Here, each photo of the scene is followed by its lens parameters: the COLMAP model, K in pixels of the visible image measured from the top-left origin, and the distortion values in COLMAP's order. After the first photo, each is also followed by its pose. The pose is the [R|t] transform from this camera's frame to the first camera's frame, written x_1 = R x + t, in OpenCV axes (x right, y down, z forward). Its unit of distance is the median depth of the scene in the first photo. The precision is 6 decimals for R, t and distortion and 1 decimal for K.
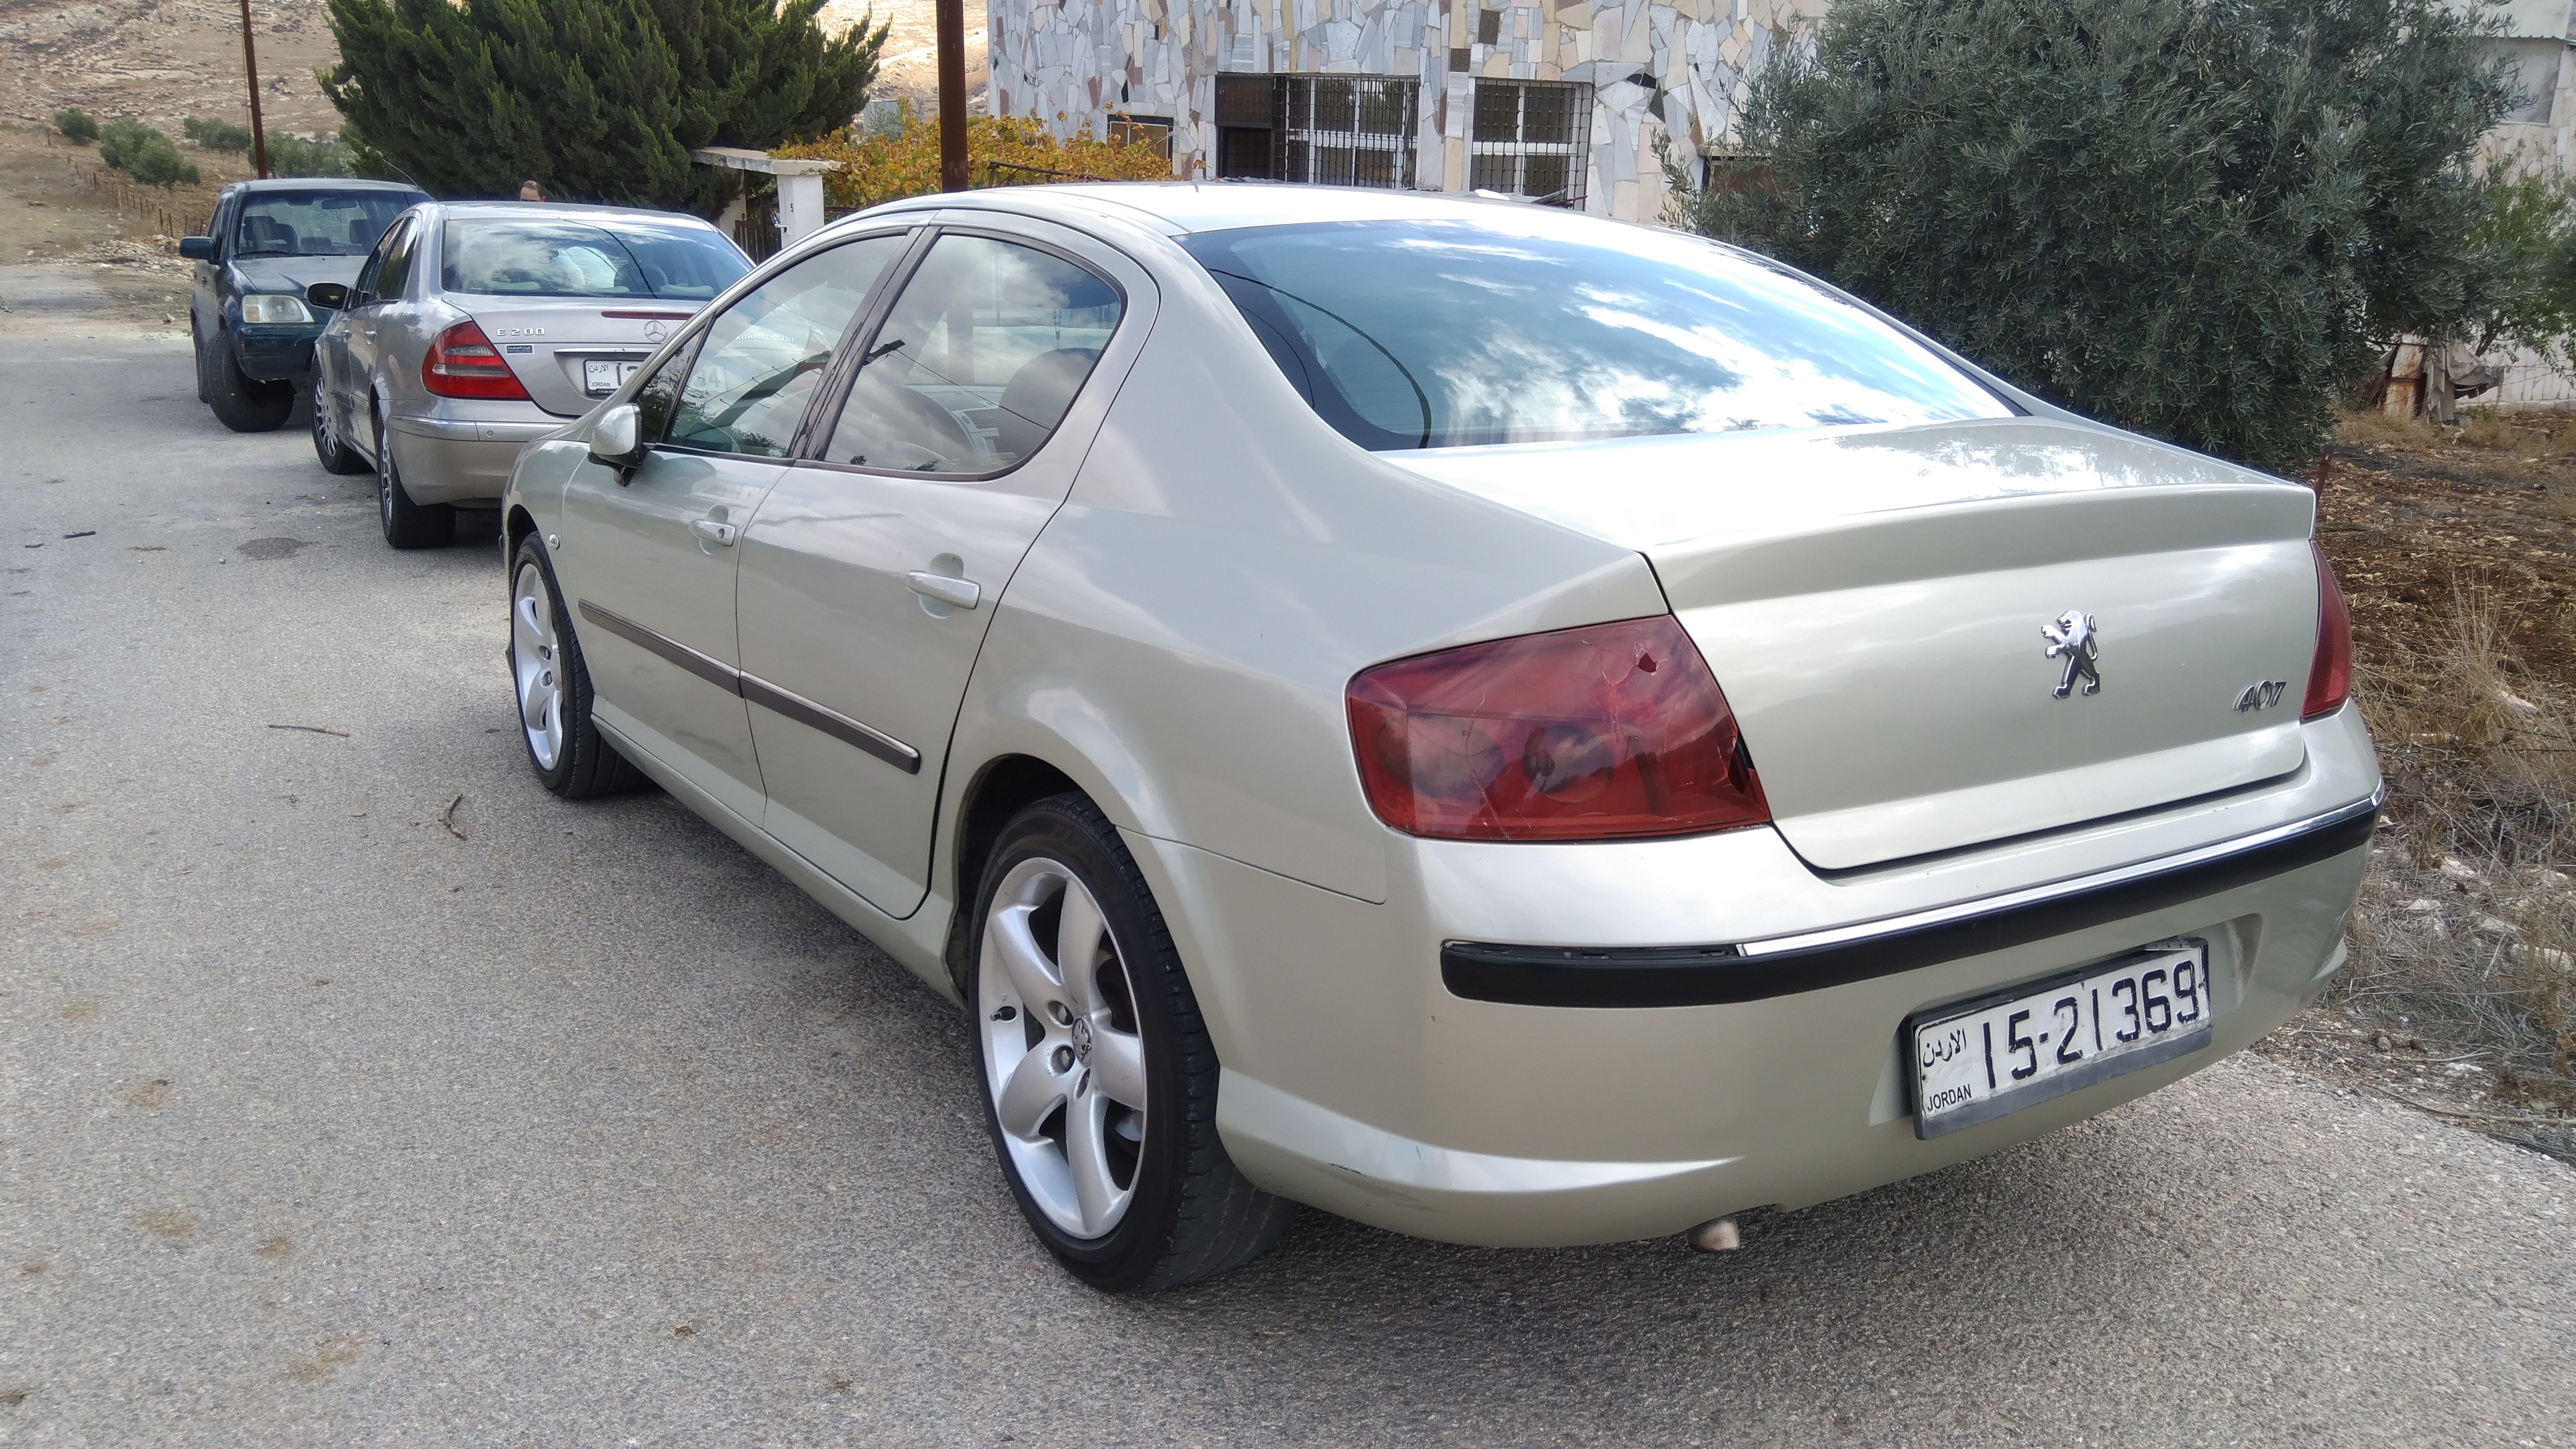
lens RADIAL K [[1977.6, 0, 1329.7], [0, 1977.6, 734.6], [0, 0, 1]] dist [0.100391, -0.183101]
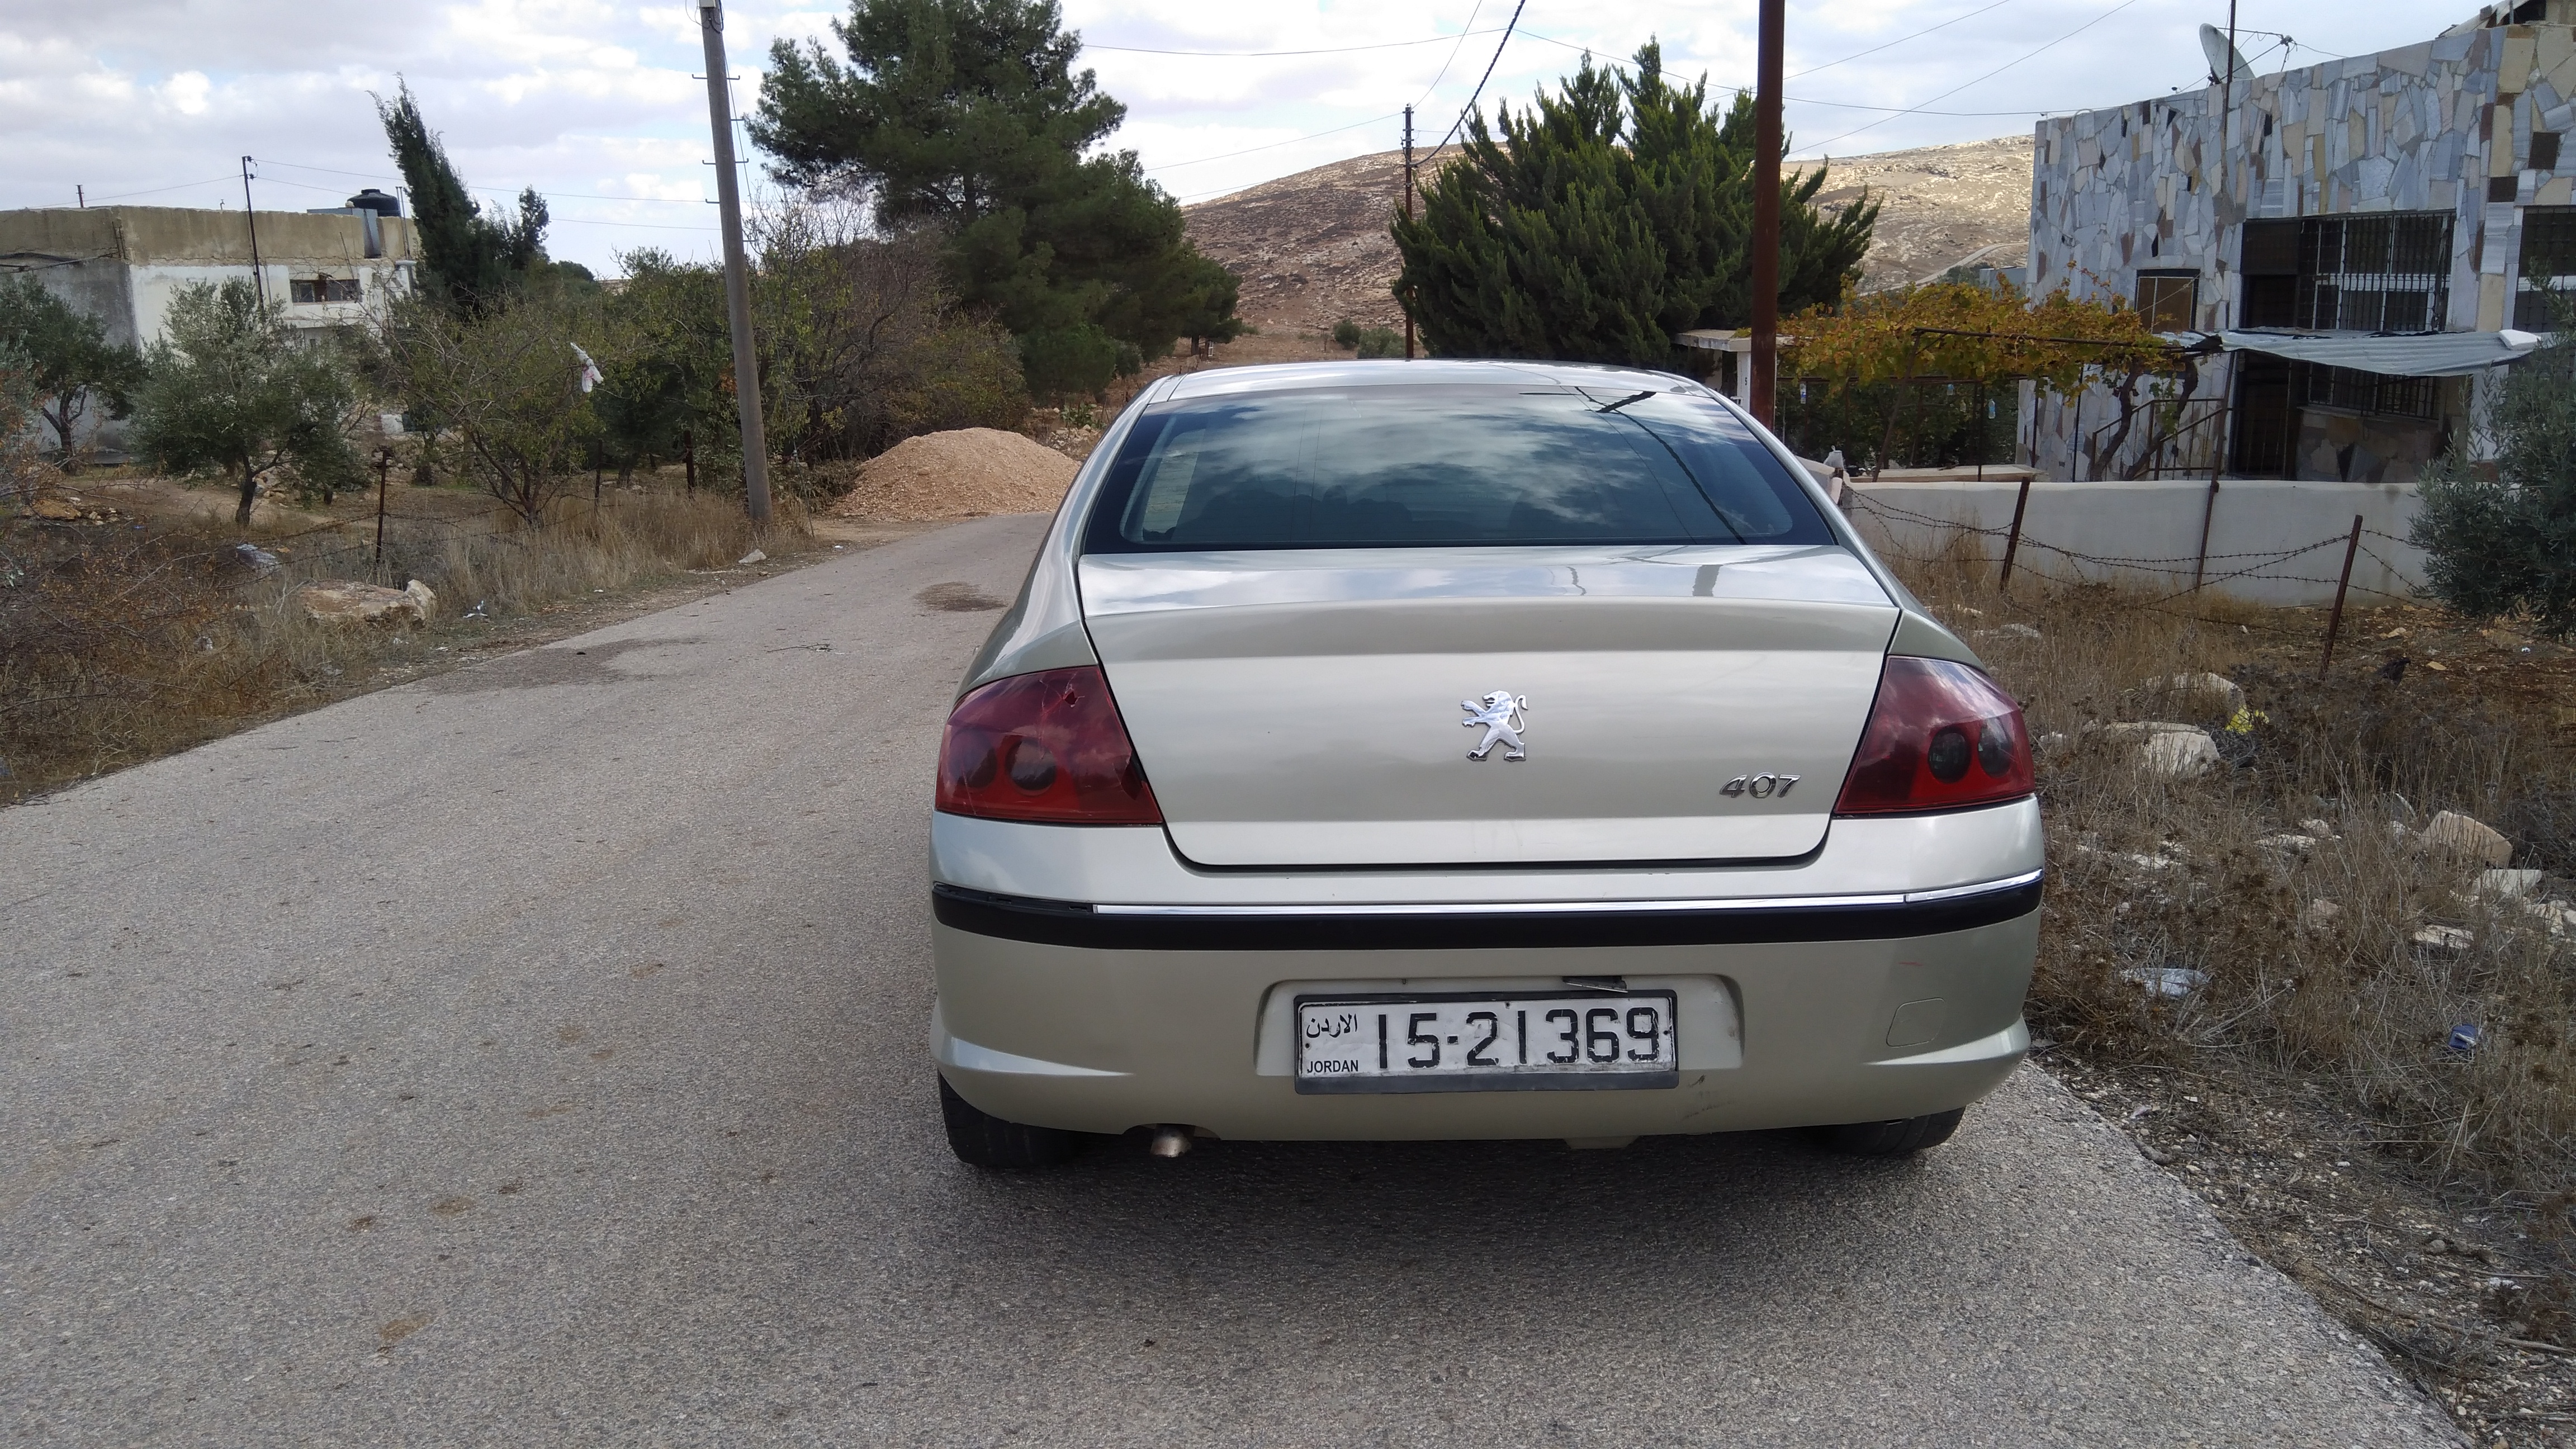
lens RADIAL K [[2057.3, 0, 1290.5], [0, 2057.3, 638.1], [0, 0, 1]] dist [0.044810, -0.129956]
pose [[0.841373, 0.028270, -0.539715, 0.115066], [-0.099287, 0.989720, -0.102940, 0.005835], [0.531257, 0.140197, 0.835530, -0.017192]]
